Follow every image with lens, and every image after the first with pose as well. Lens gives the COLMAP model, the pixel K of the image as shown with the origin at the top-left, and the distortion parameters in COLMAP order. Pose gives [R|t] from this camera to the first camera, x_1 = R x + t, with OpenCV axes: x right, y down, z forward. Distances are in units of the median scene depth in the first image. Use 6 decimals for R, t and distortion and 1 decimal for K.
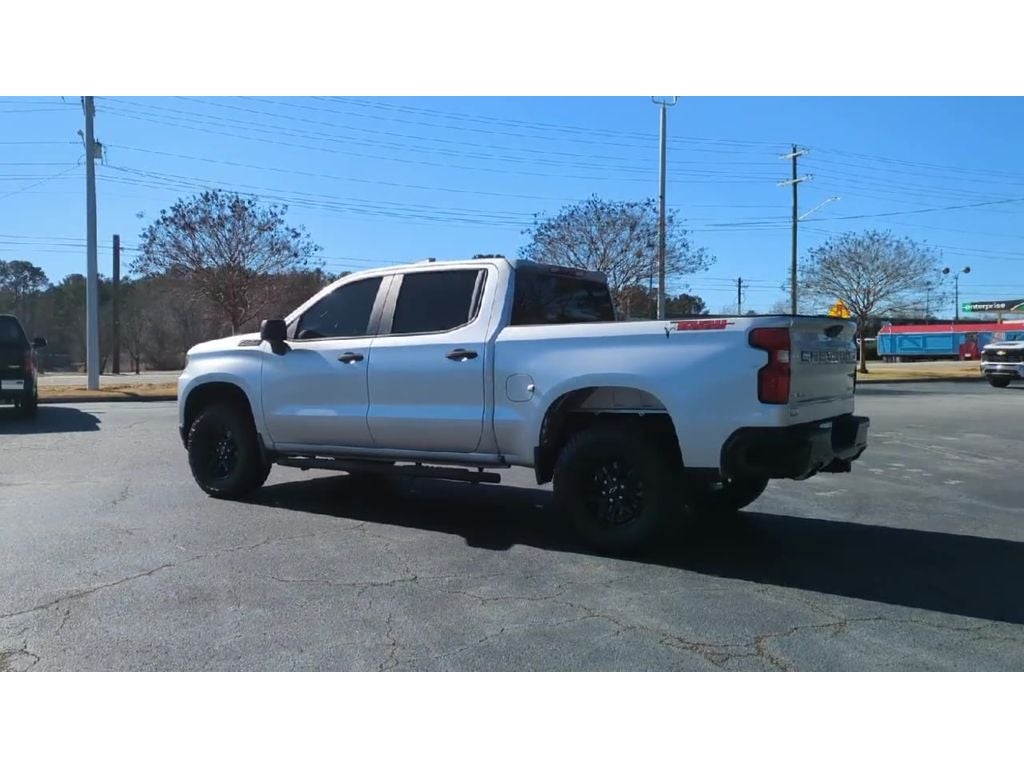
lens RADIAL K [[897.5, 0, 492.8], [0, 897.5, 381.5], [0, 0, 1]] dist [0.011232, 0.004566]
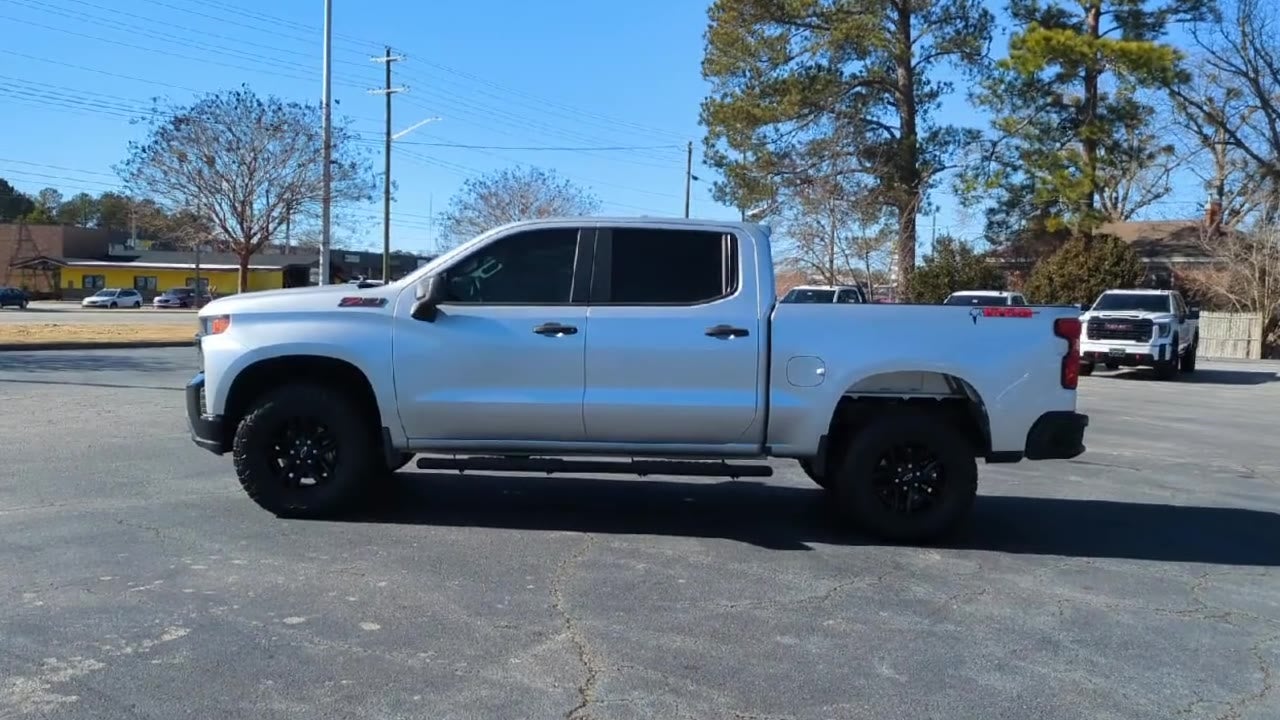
lens RADIAL K [[1118.9, 0, 640.0], [0, 1118.9, 360.0], [0, 0, 1]] dist [0.030508, -0.007049]
pose [[0.823960, 0.003562, 0.566636, -0.697384], [-0.018791, 0.999602, 0.021039, -0.022992], [-0.566336, -0.027983, 0.823699, 0.149008]]
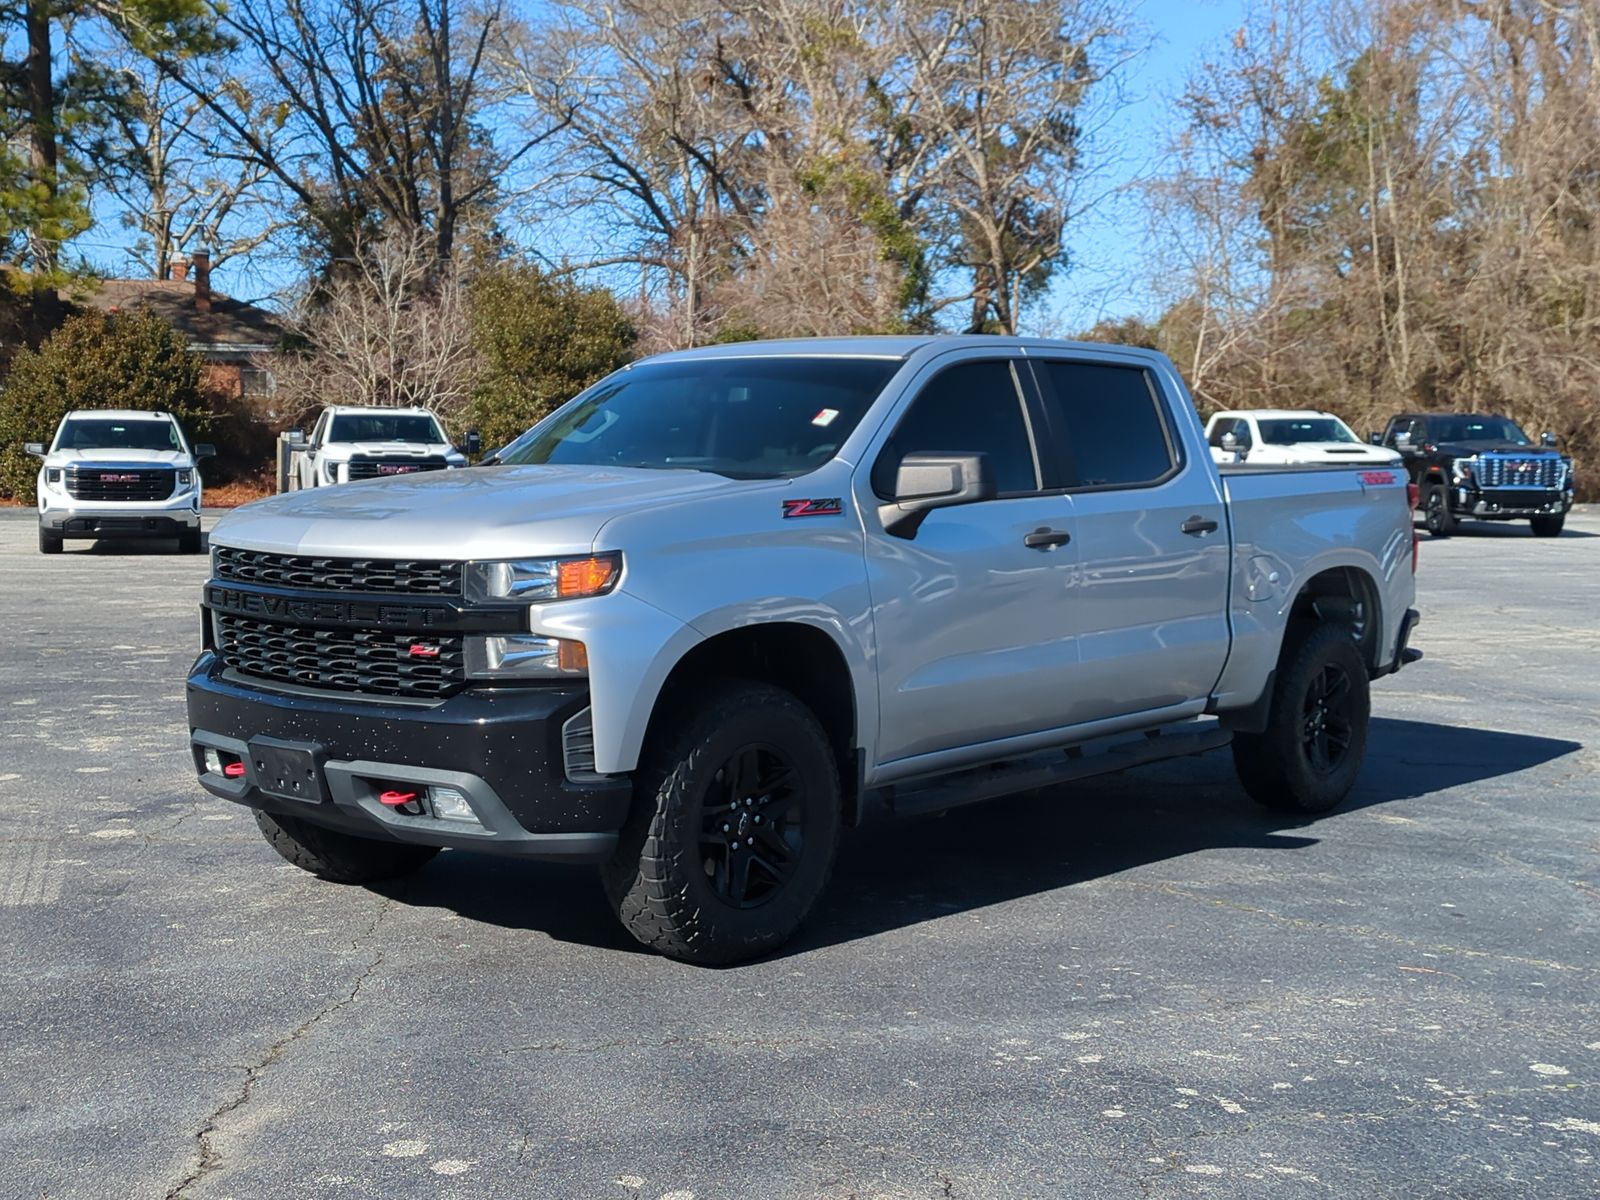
lens RADIAL K [[1999.7, 0, 768.8], [0, 1999.7, 599.4], [0, 0, 1]] dist [0.038188, 0.018864]
pose [[0.116739, -0.066594, 0.990927, -1.254852], [0.020912, 0.997693, 0.064585, -0.068279], [-0.992942, 0.013182, 0.117862, 1.085075]]
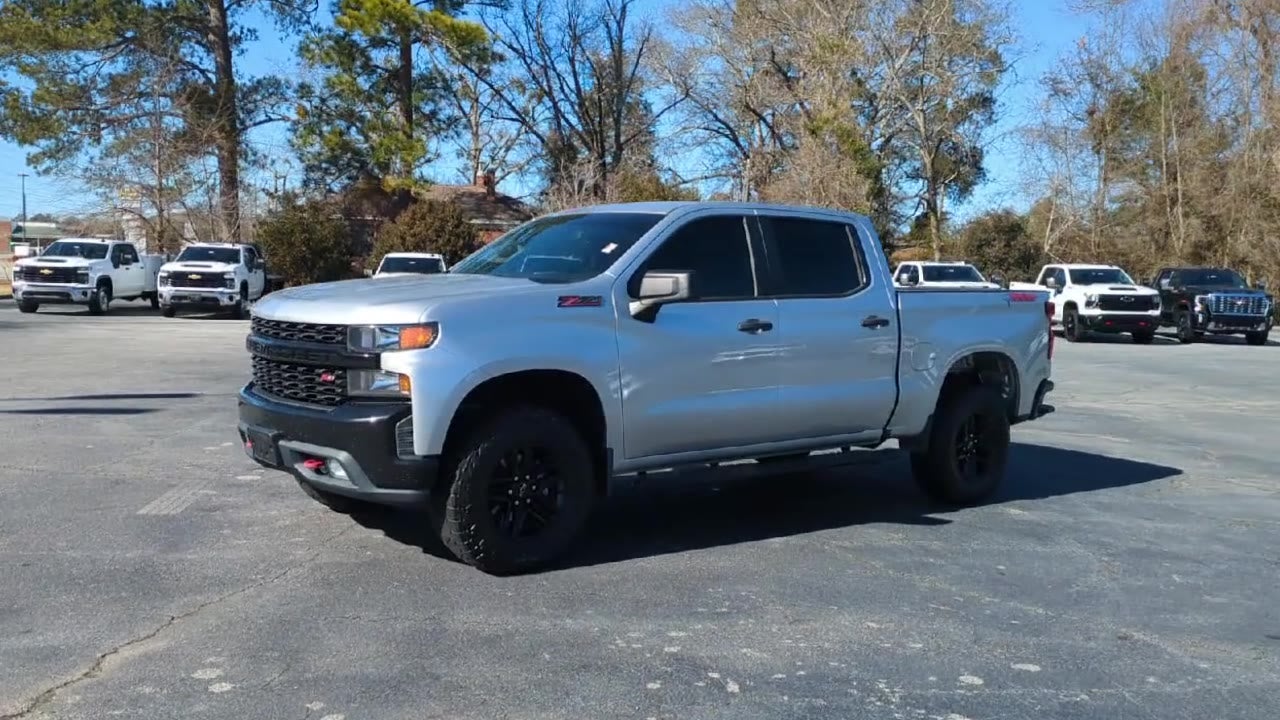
lens RADIAL K [[1112.1, 0, 623.1], [0, 1112.1, 362.3], [0, 0, 1]] dist [0.041204, -0.011068]
pose [[0.289551, -0.056306, 0.955505, -1.134615], [-0.002483, 0.998221, 0.059576, -0.054055], [-0.957159, -0.019623, 0.288896, 0.891574]]
